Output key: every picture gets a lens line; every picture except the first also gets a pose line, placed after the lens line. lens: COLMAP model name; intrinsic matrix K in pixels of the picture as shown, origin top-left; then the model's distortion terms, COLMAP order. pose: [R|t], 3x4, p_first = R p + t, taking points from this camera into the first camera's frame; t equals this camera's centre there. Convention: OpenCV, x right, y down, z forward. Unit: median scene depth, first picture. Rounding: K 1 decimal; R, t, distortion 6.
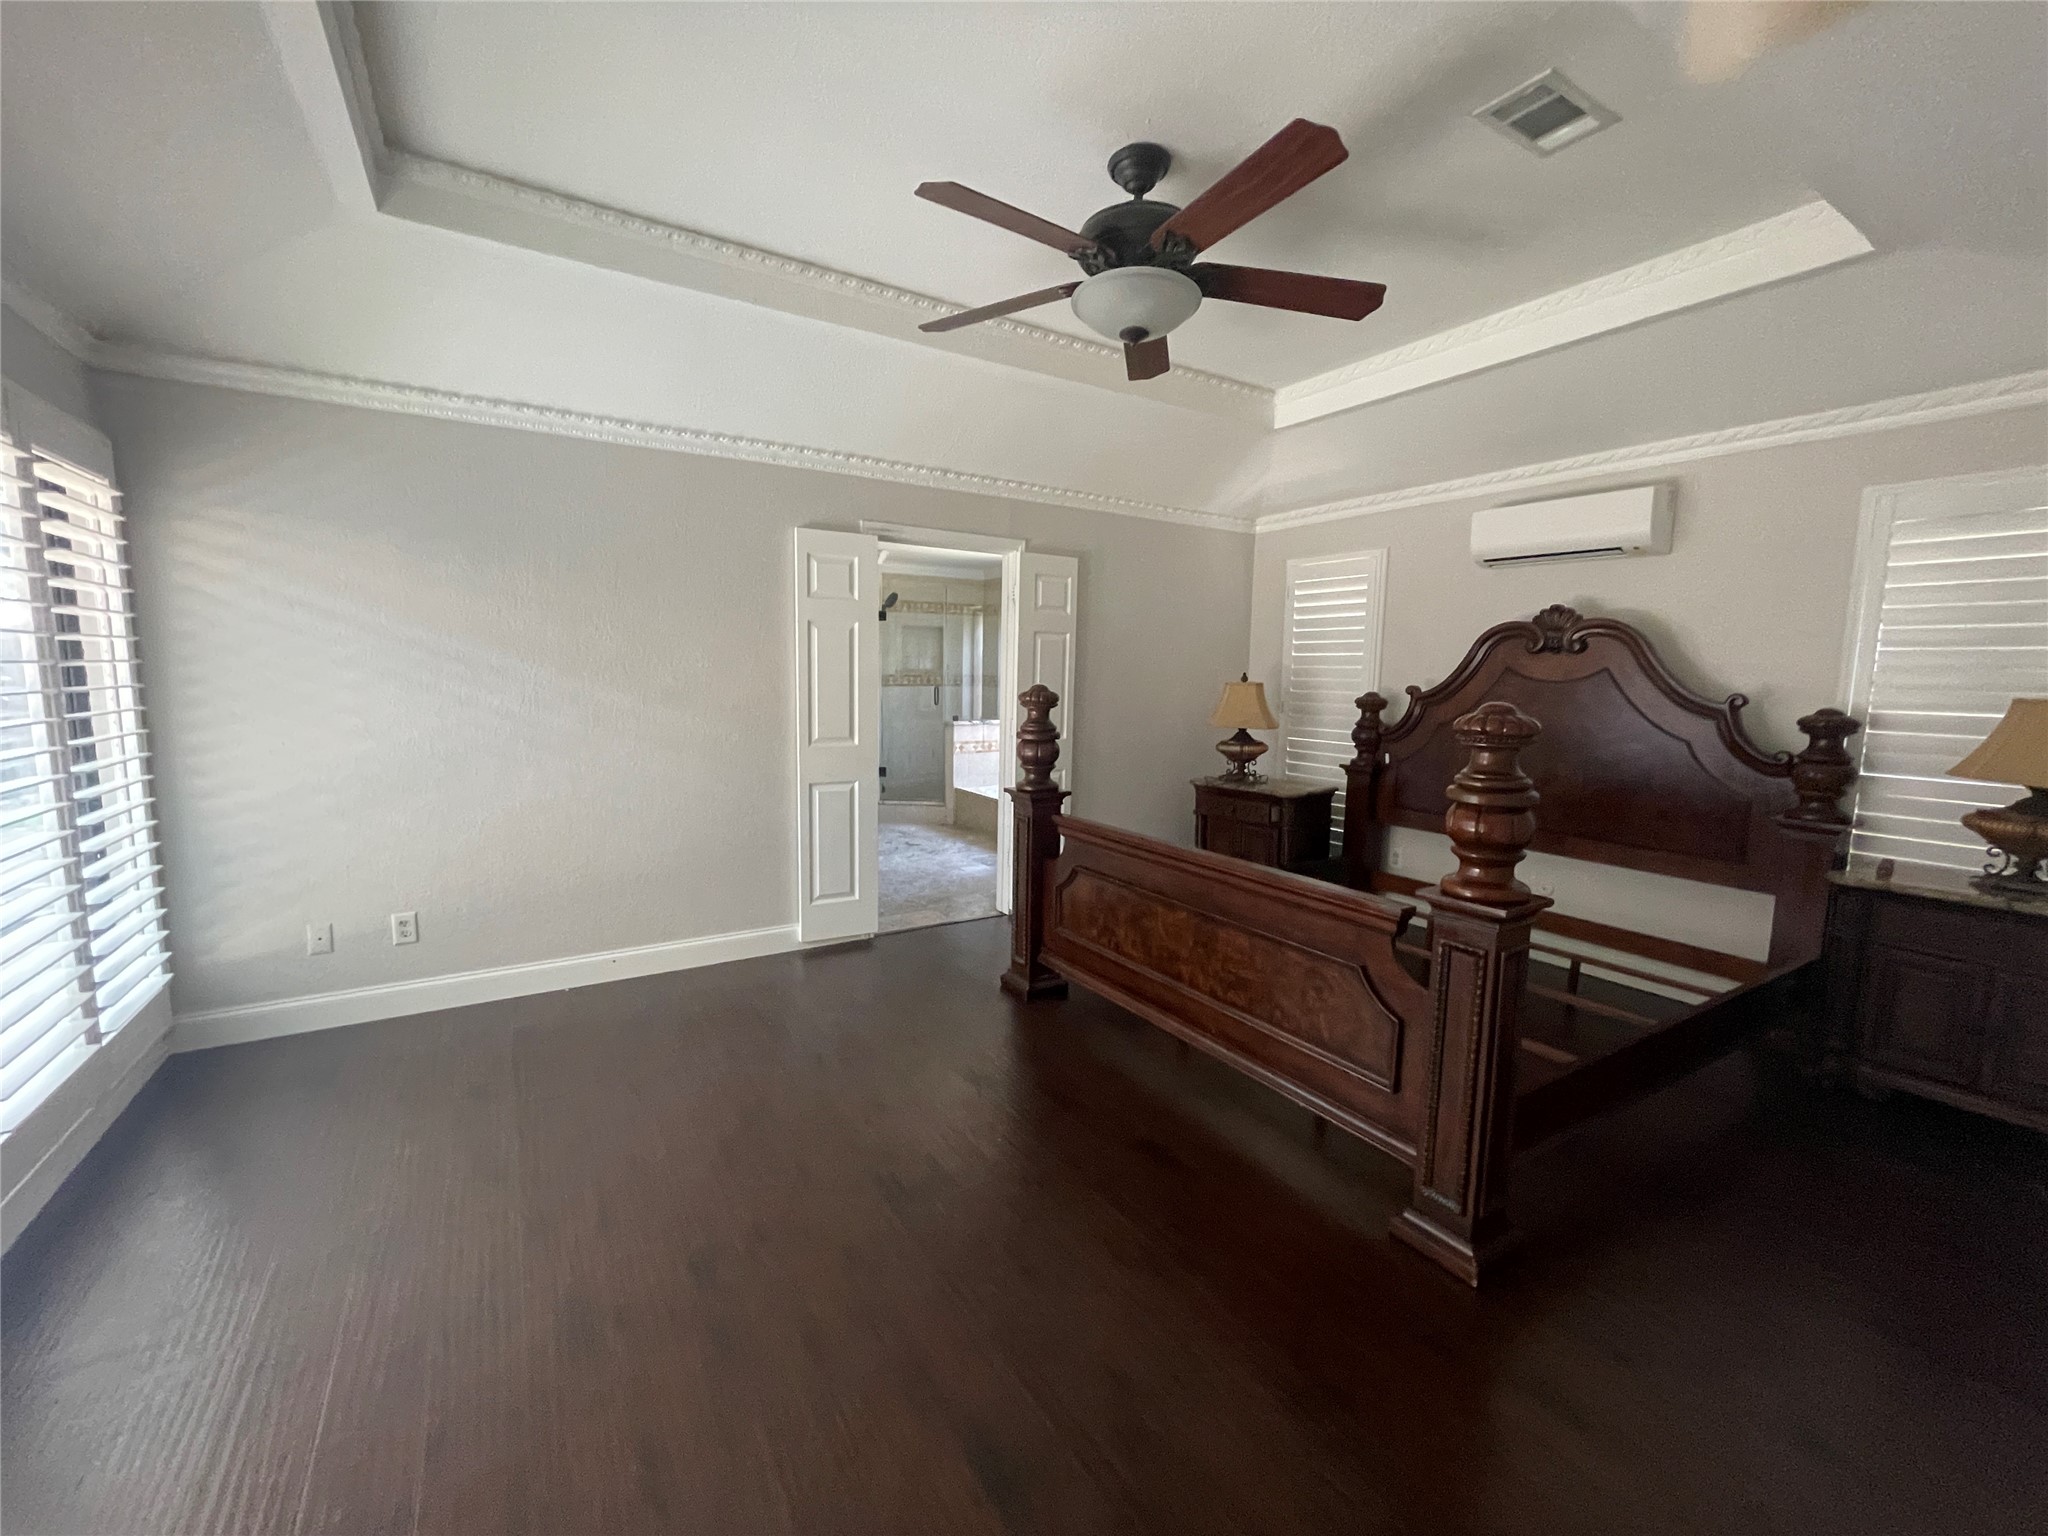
lens RADIAL K [[829.0, 0, 1023.8], [0, 829.0, 767.1], [0, 0, 1]] dist [-0.005418, -0.000194]
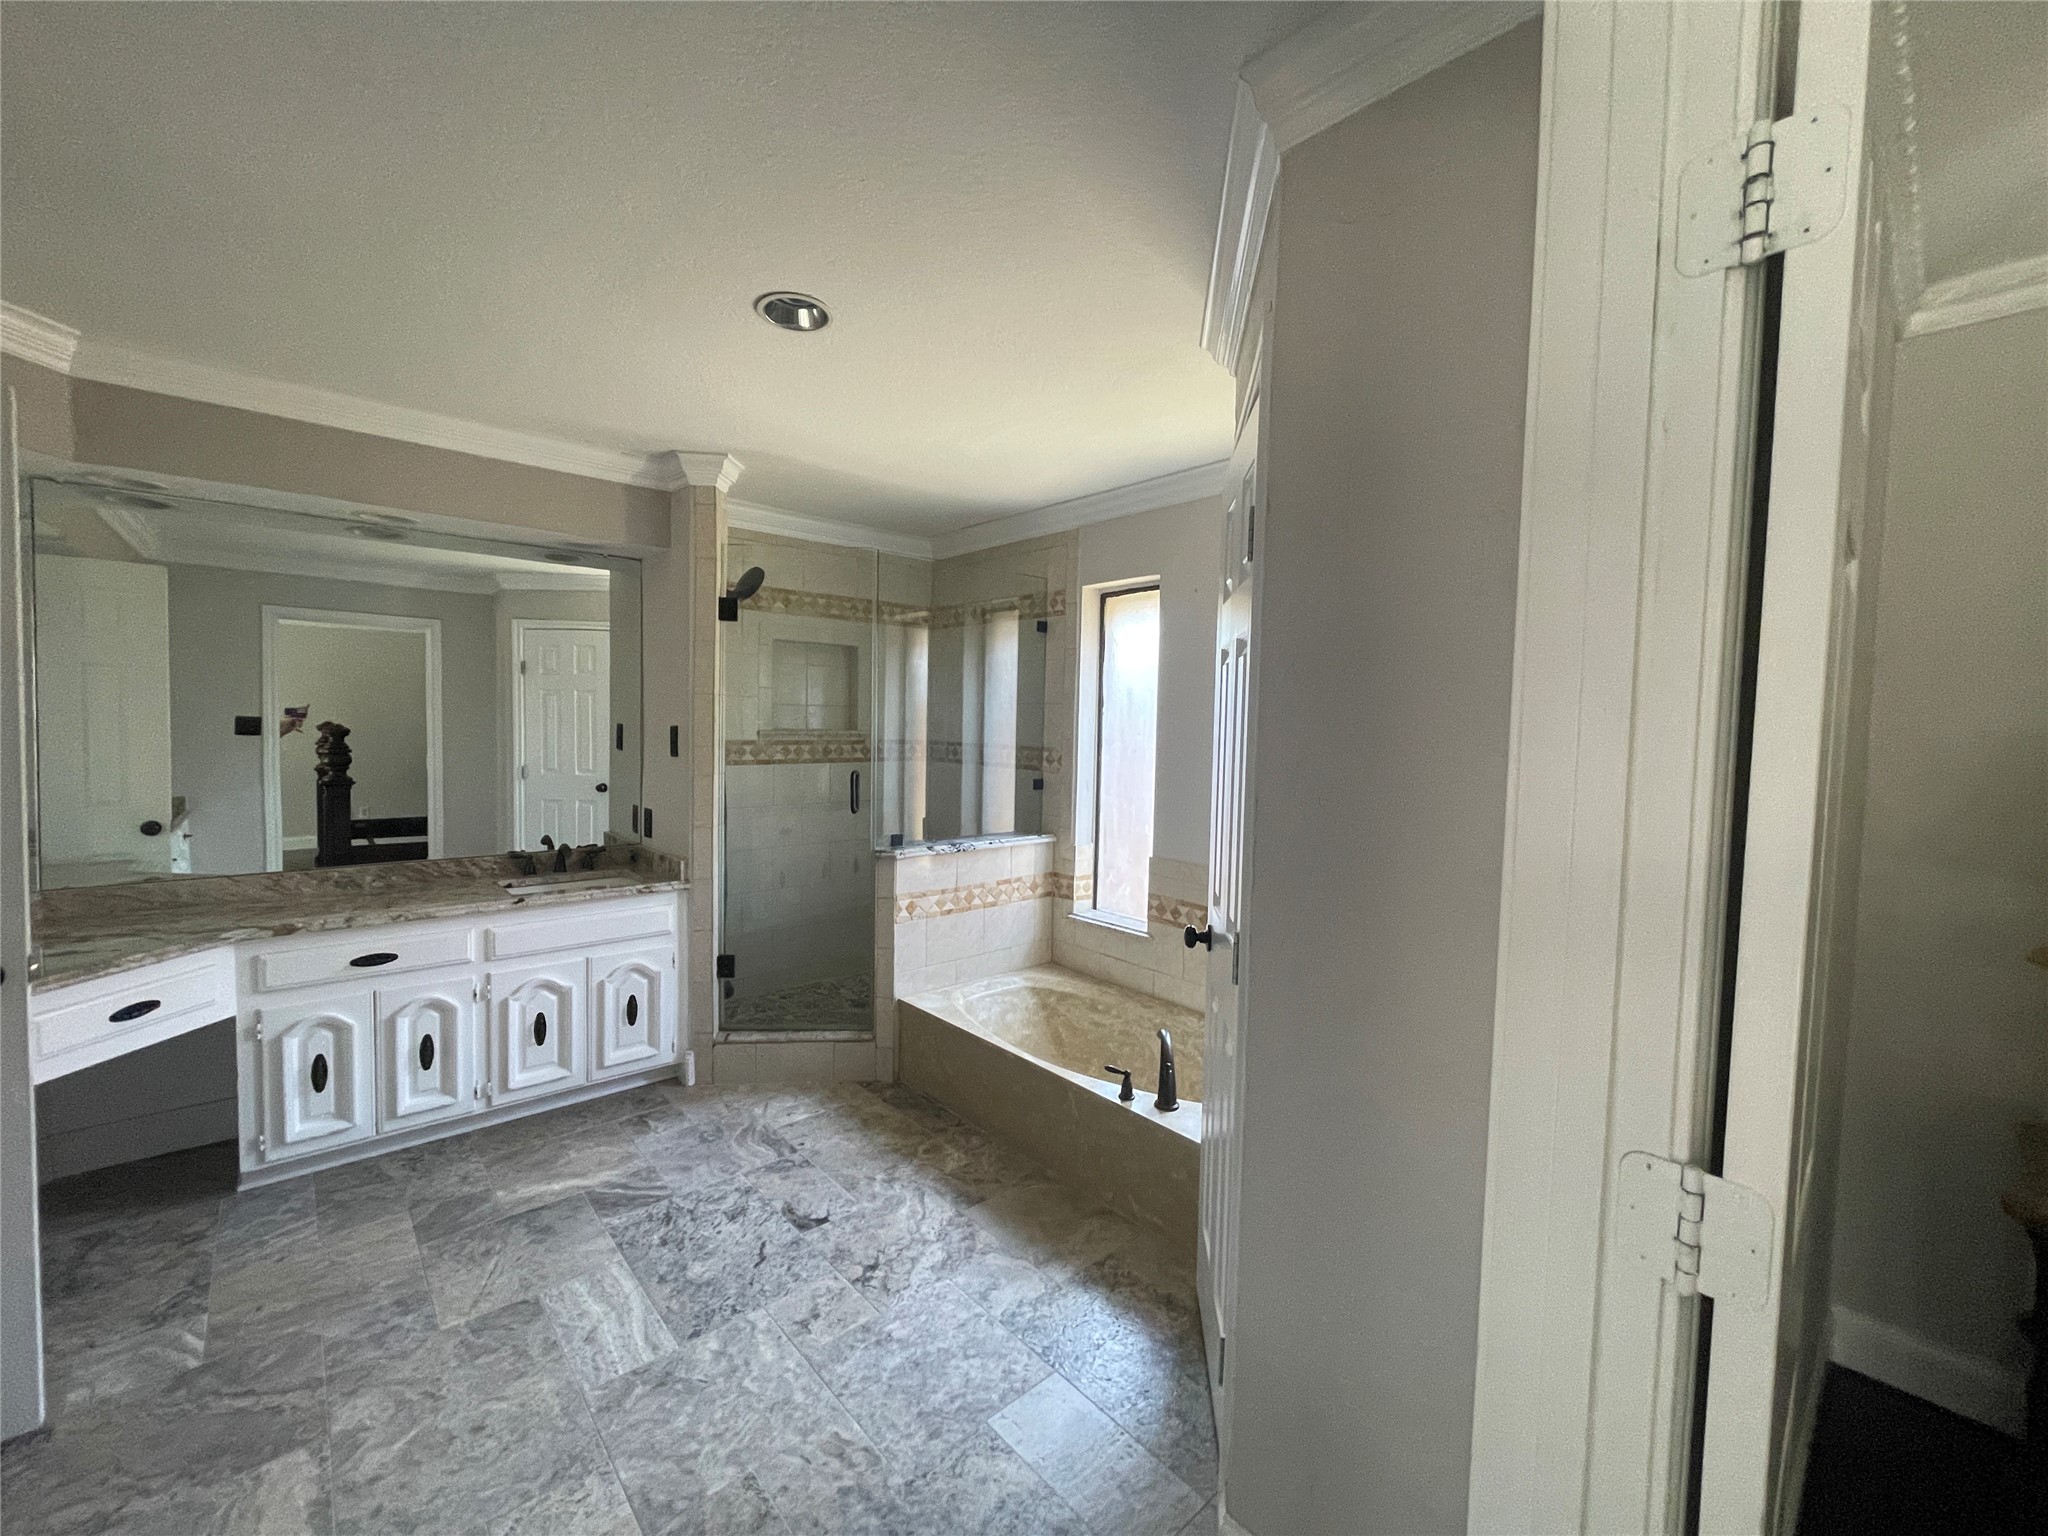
lens RADIAL K [[829.0, 0, 1025.3], [0, 829.0, 761.0], [0, 0, 1]] dist [-0.005418, -0.000194]
pose [[0.982015, 0.001250, 0.188797, -0.094331], [0.011130, 0.997856, -0.064501, -0.069219], [-0.188473, 0.065443, 0.979895, 0.513988]]
